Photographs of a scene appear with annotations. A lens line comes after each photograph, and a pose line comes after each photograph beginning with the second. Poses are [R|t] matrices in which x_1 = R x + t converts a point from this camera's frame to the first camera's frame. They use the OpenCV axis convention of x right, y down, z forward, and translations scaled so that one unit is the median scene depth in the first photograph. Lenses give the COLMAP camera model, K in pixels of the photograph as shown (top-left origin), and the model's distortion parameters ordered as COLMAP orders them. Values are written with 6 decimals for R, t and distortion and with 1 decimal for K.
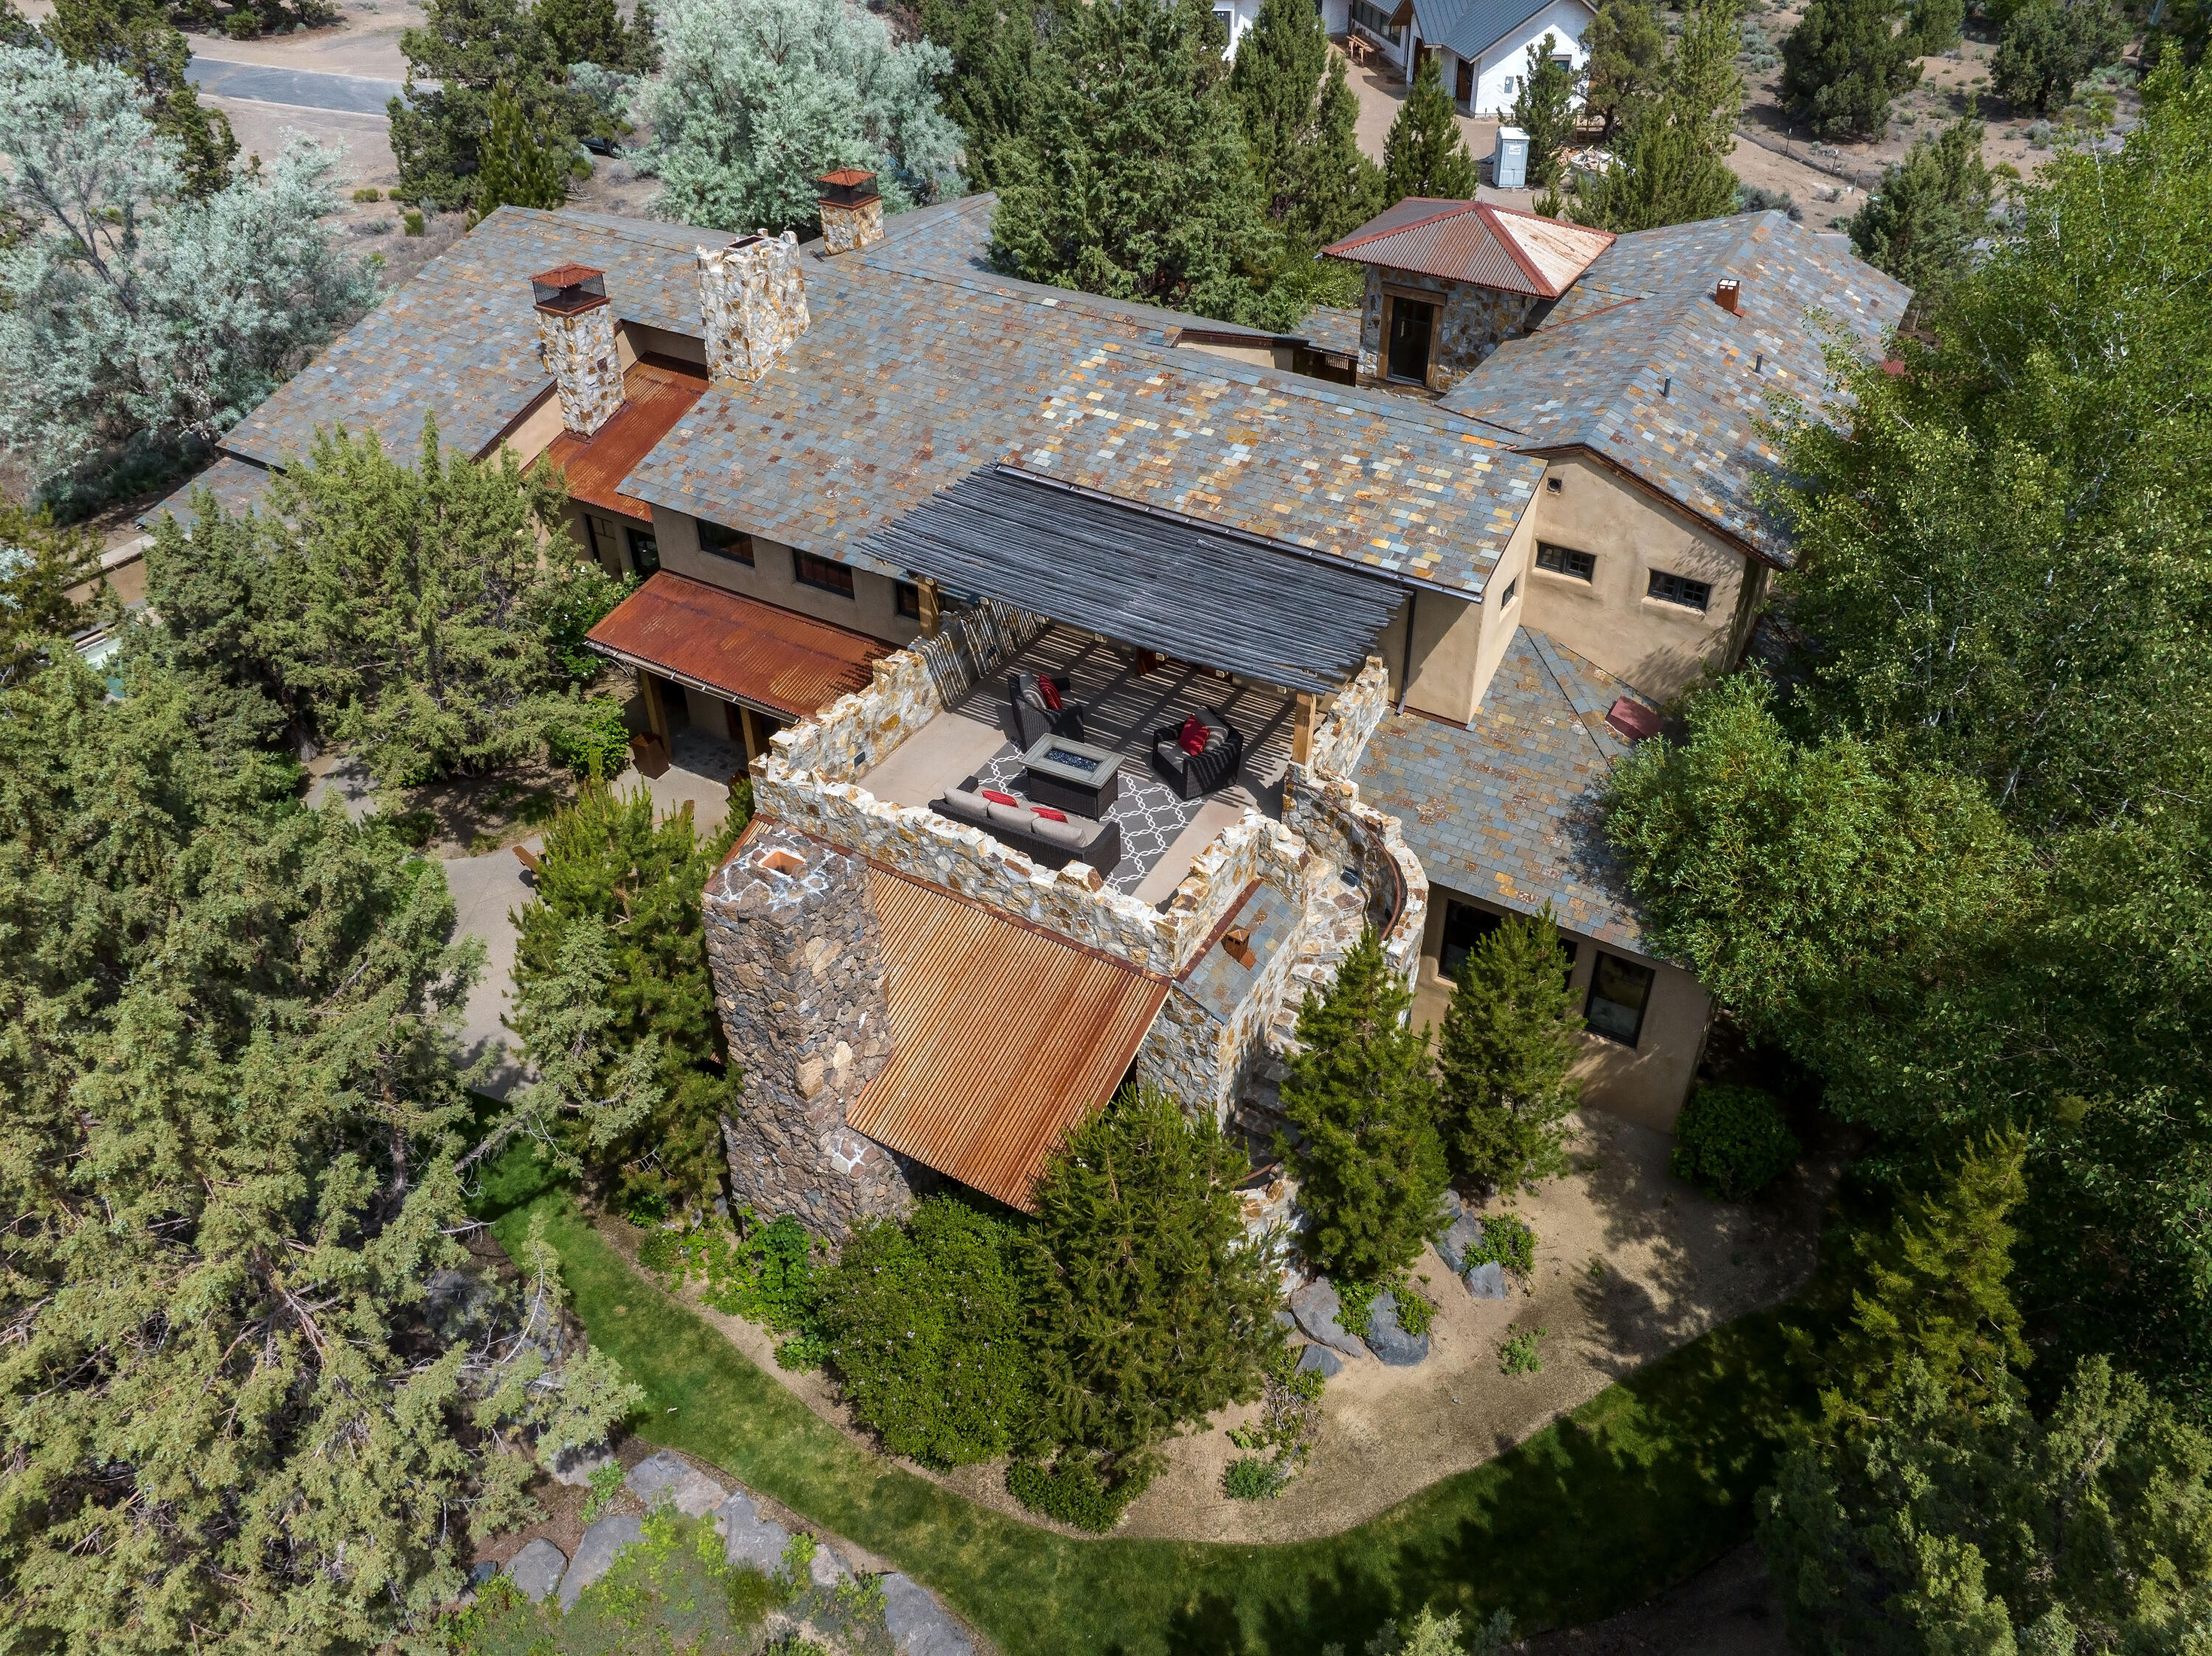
lens RADIAL K [[1415.2, 0, 1207.1], [0, 1415.2, 875.3], [0, 0, 1]] dist [-0.029197, 0.012396]
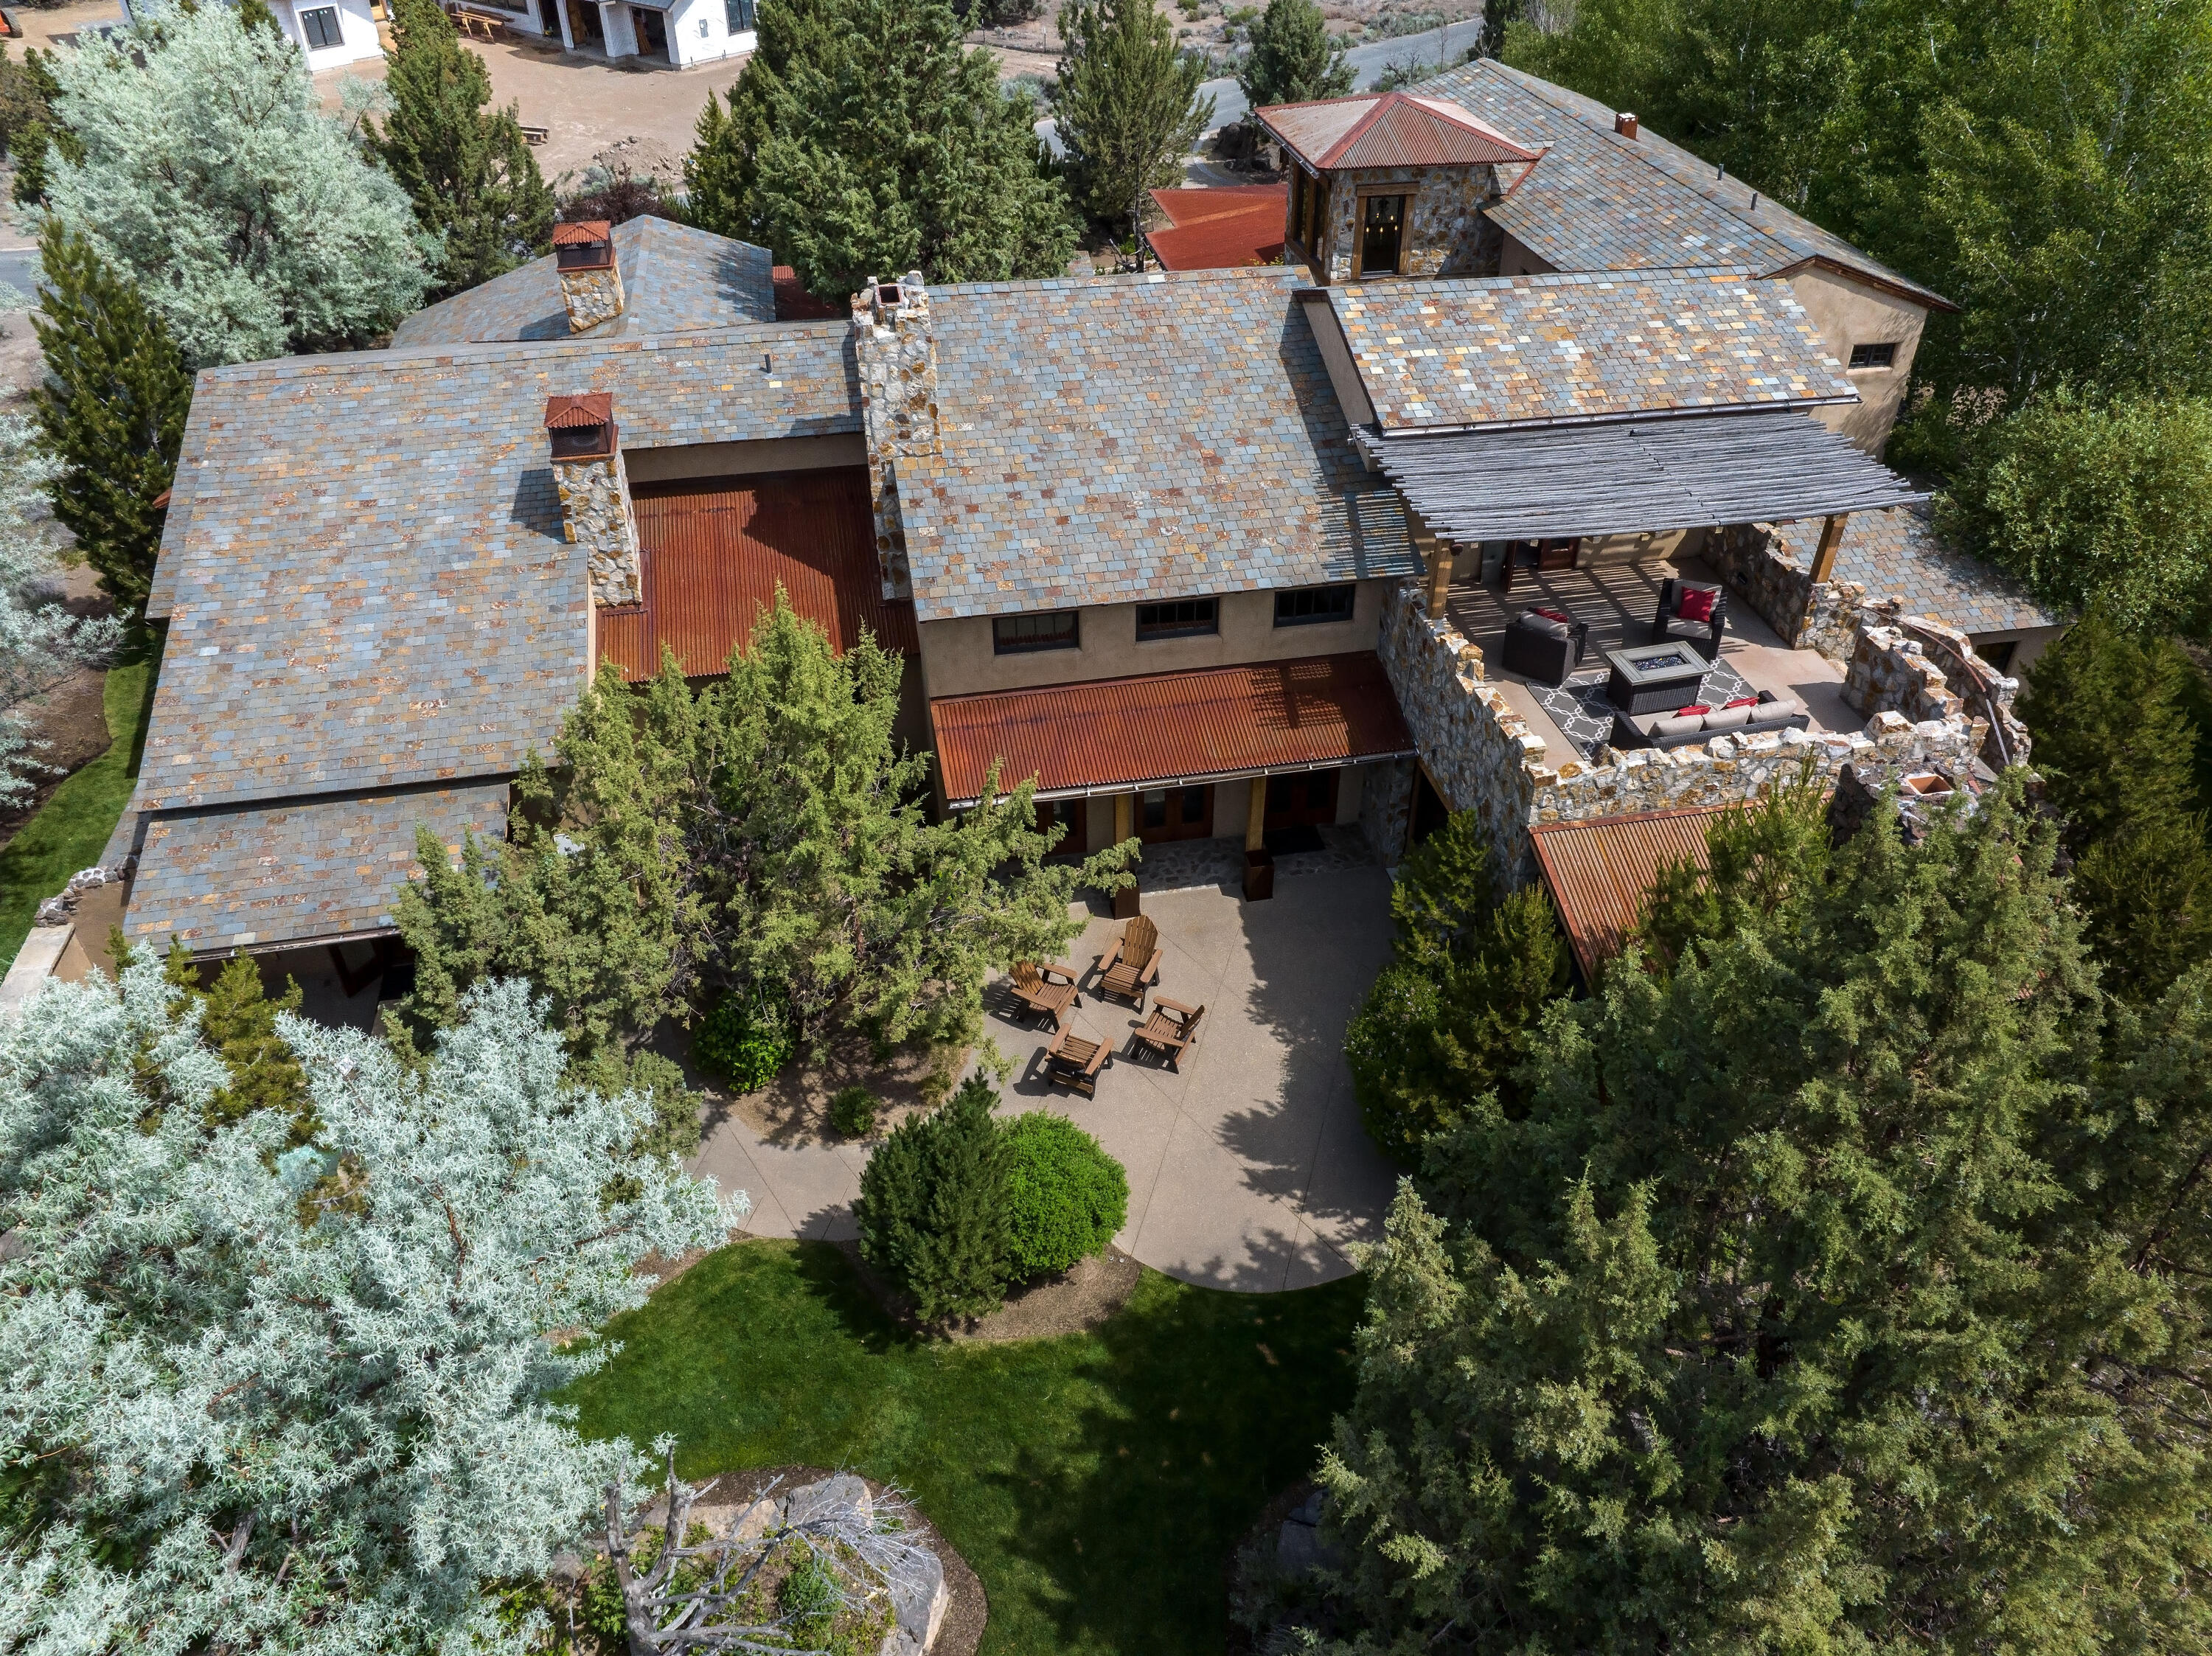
lens RADIAL K [[1504.4, 0, 1138.9], [0, 1504.4, 826.7], [0, 0, 1]] dist [-0.026620, -0.001177]
pose [[0.781004, -0.417919, 0.464087, -0.857362], [0.421646, 0.901027, 0.101810, -0.222089], [-0.460703, 0.116167, 0.879919, 0.213995]]
